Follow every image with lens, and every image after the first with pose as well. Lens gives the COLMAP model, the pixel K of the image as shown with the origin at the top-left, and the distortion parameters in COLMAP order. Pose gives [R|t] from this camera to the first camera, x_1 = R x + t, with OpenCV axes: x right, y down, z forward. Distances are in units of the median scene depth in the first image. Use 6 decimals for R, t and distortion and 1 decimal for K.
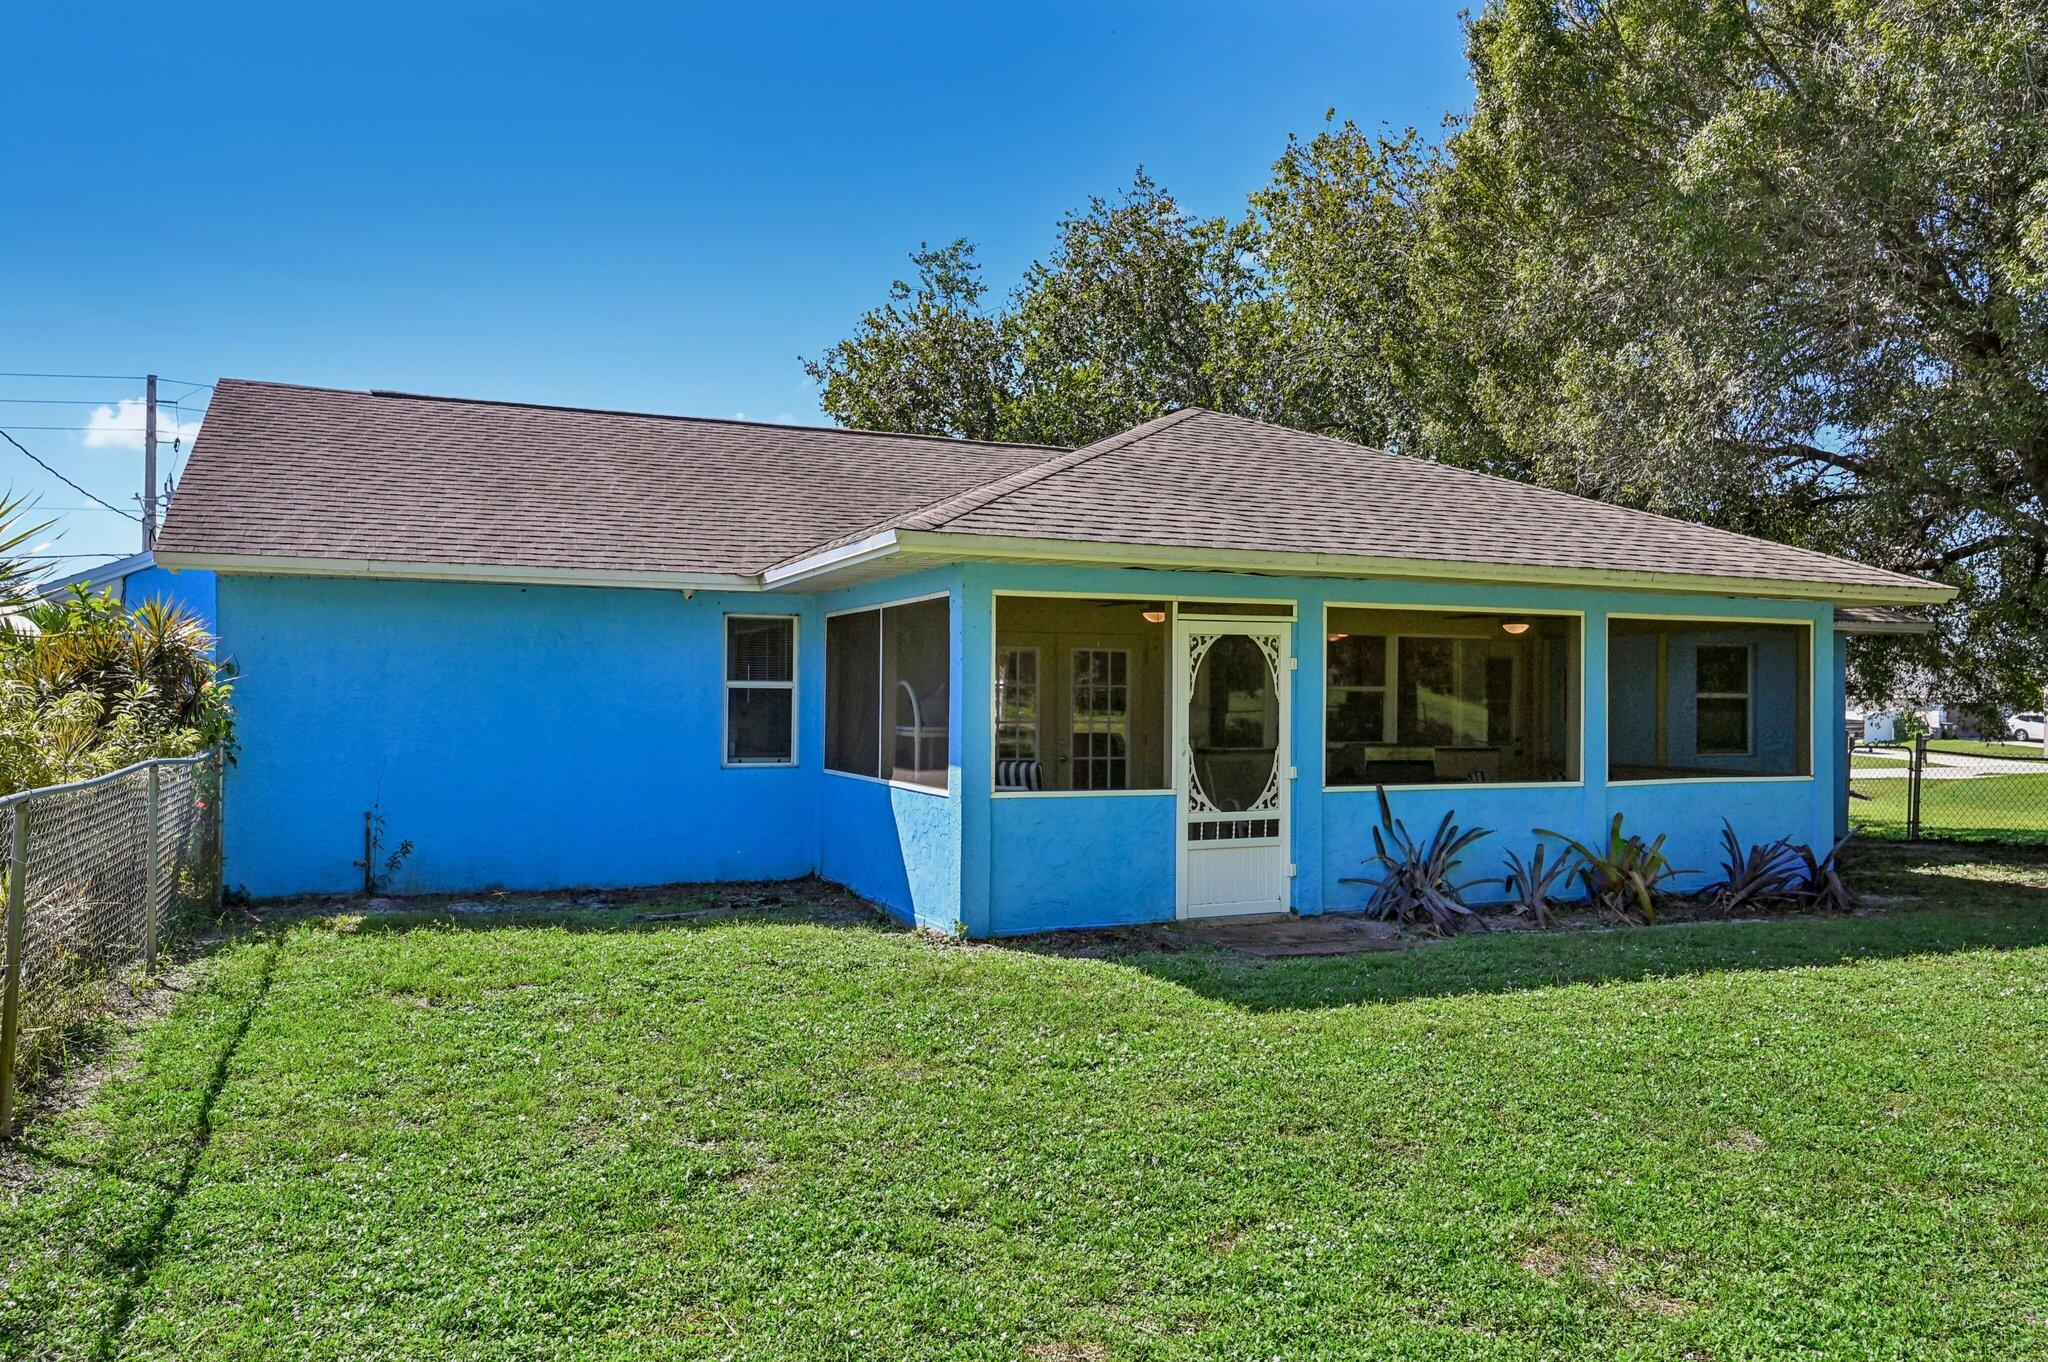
lens RADIAL K [[1564.0, 0, 1024.7], [0, 1564.0, 693.8], [0, 0, 1]] dist [-0.035333, -0.003069]
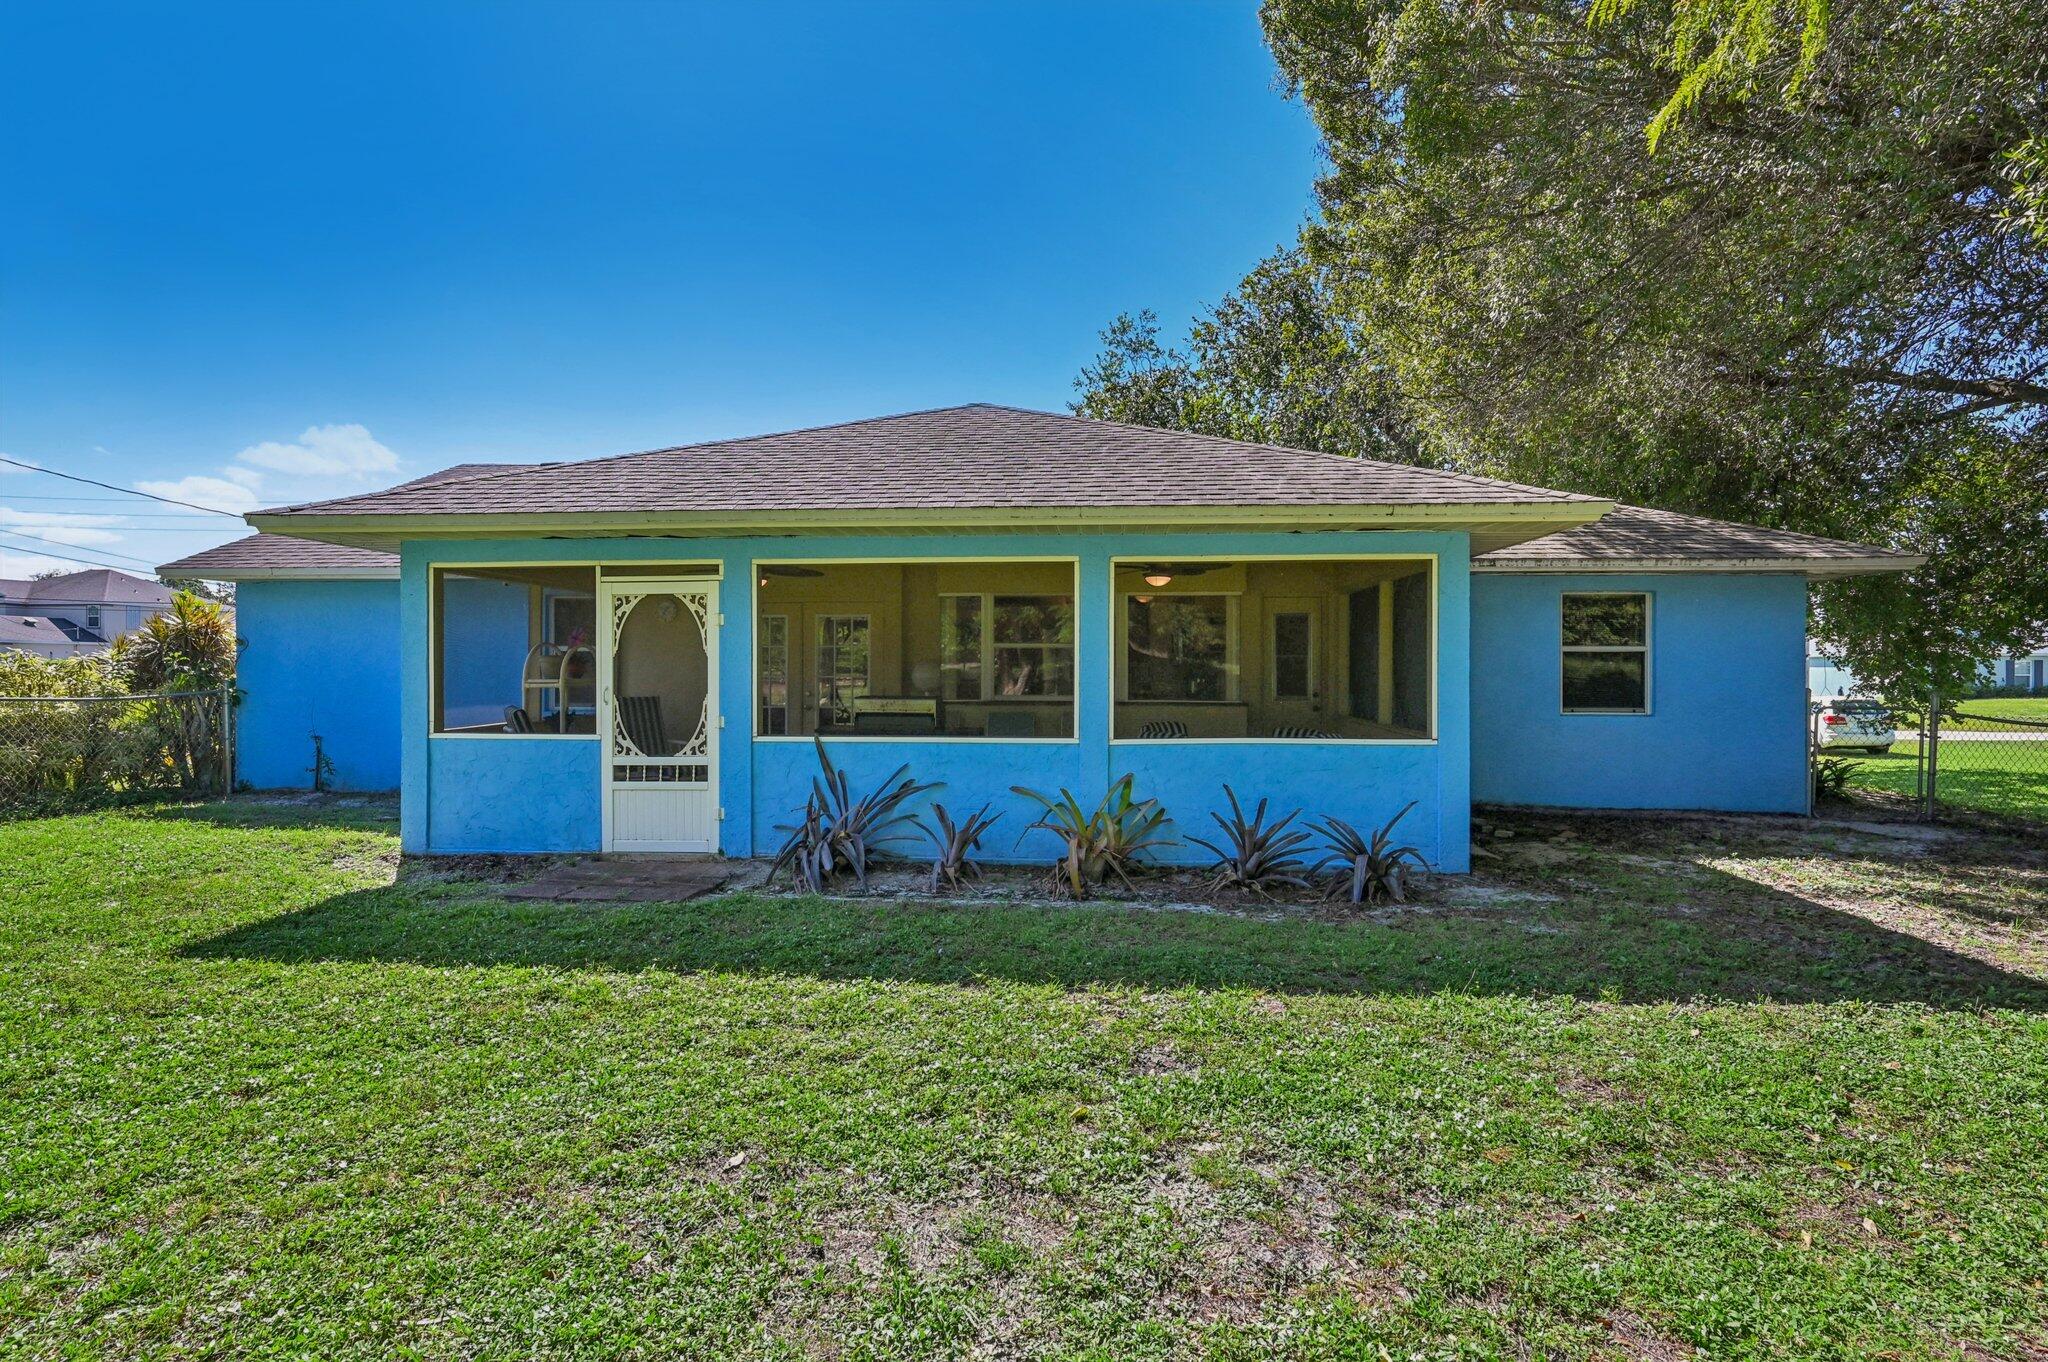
lens RADIAL K [[1007.0, 0, 1022.2], [0, 1007.0, 677.8], [0, 0, 1]] dist [0.015377, -0.000052]
pose [[0.869737, -0.000965, -0.493515, 0.689673], [0.007502, 0.999908, 0.011266, 0.014182], [0.493459, -0.013500, 0.869664, 0.506276]]
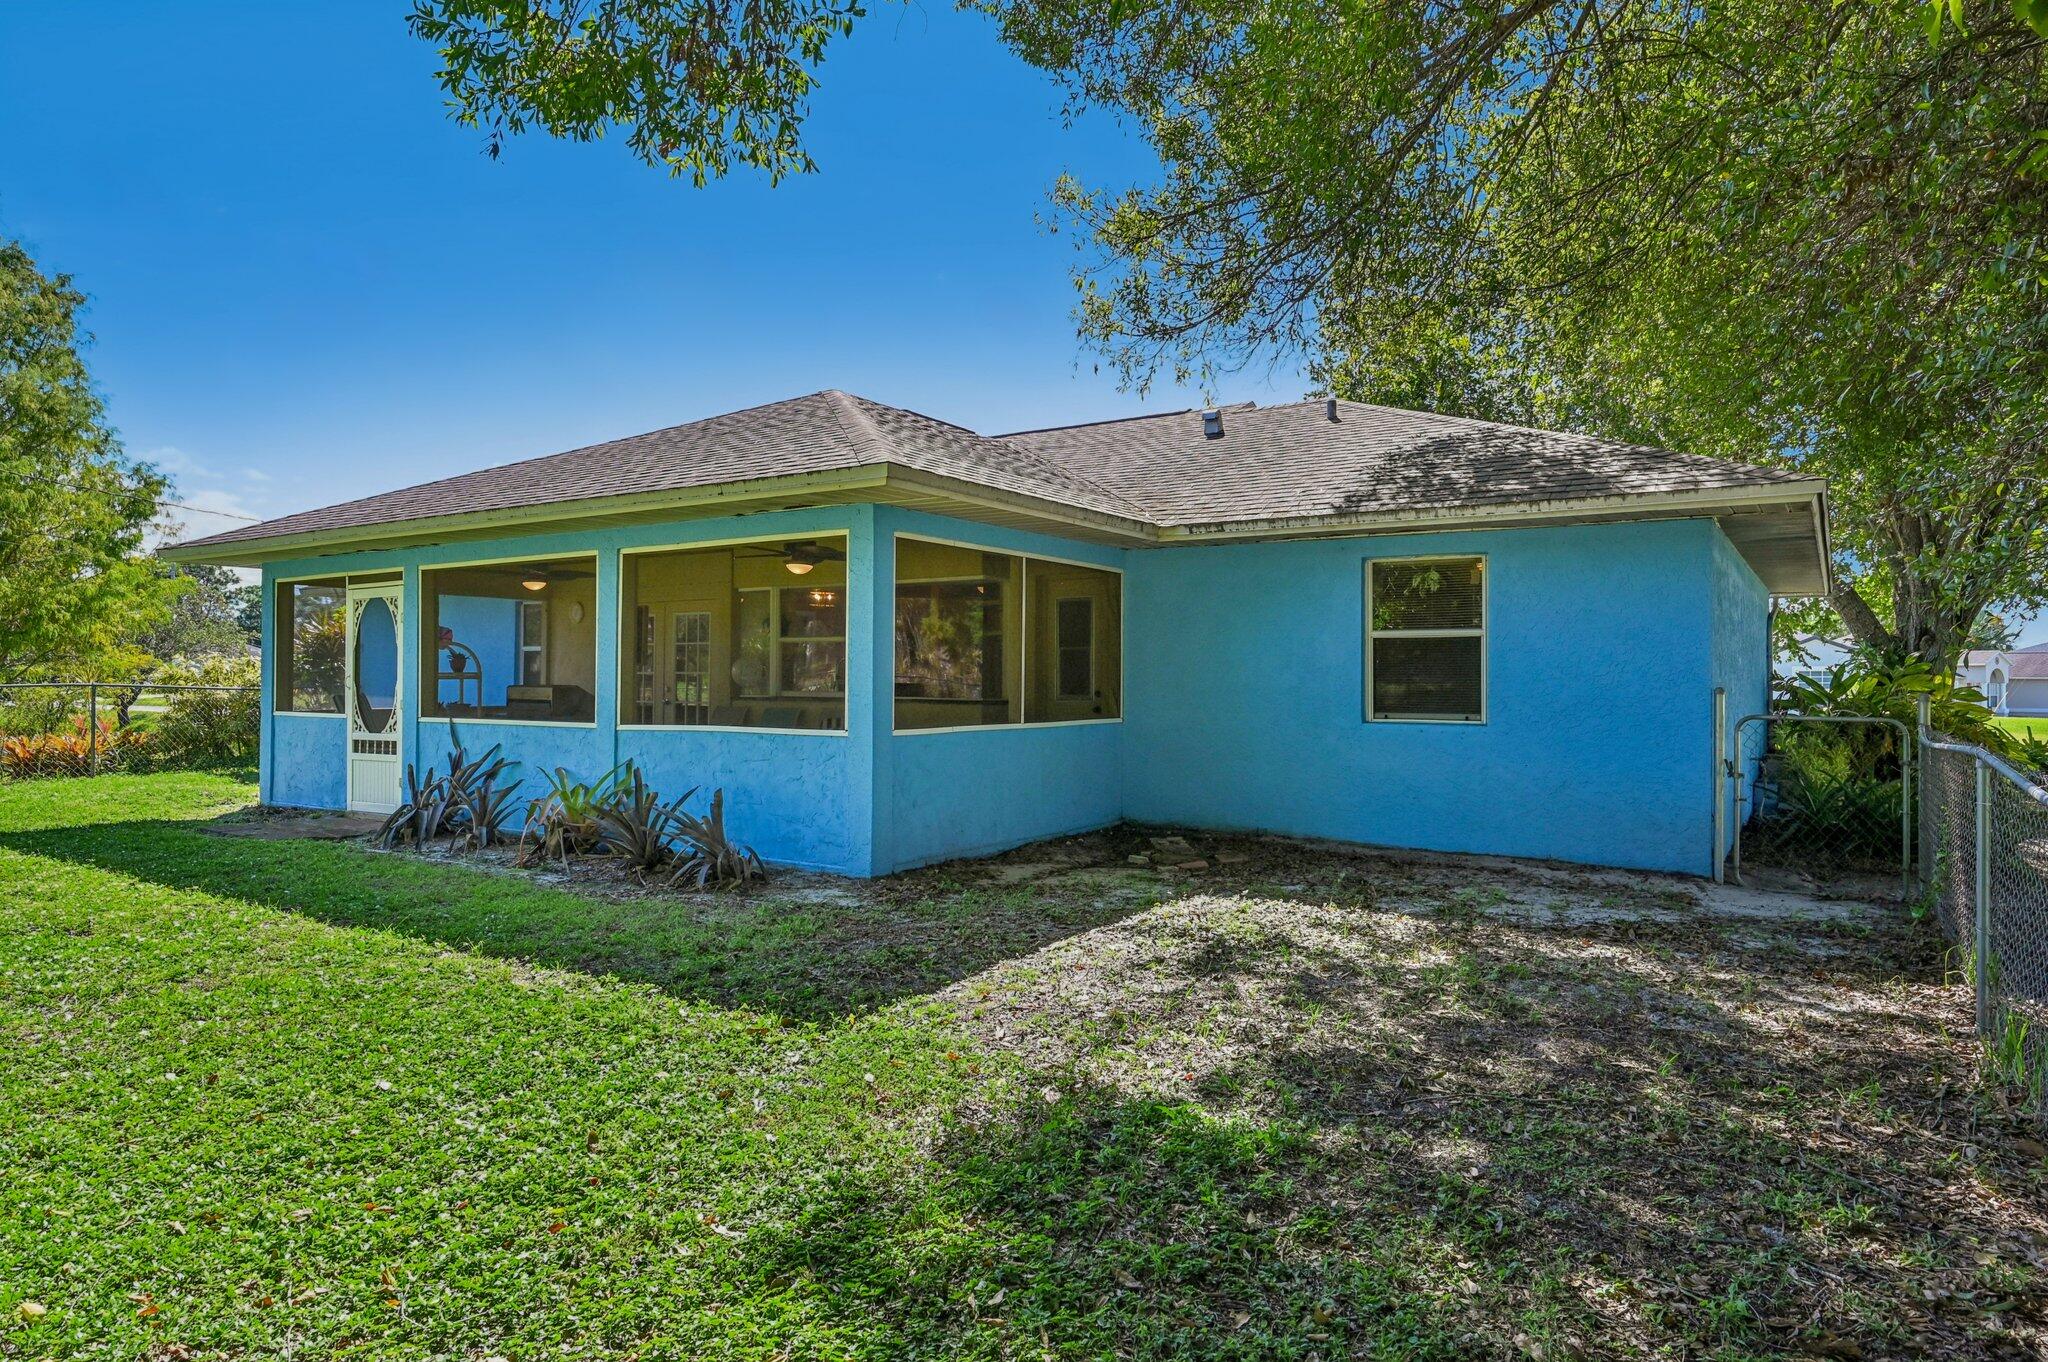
lens RADIAL K [[1177.4, 0, 1030.6], [0, 1177.4, 669.1], [0, 0, 1]] dist [0.005894, 0.000247]
pose [[0.547570, -0.009465, -0.836706, 1.241686], [0.008697, 0.999946, -0.005619, 0.031677], [0.836715, -0.004200, 0.547623, 0.905073]]
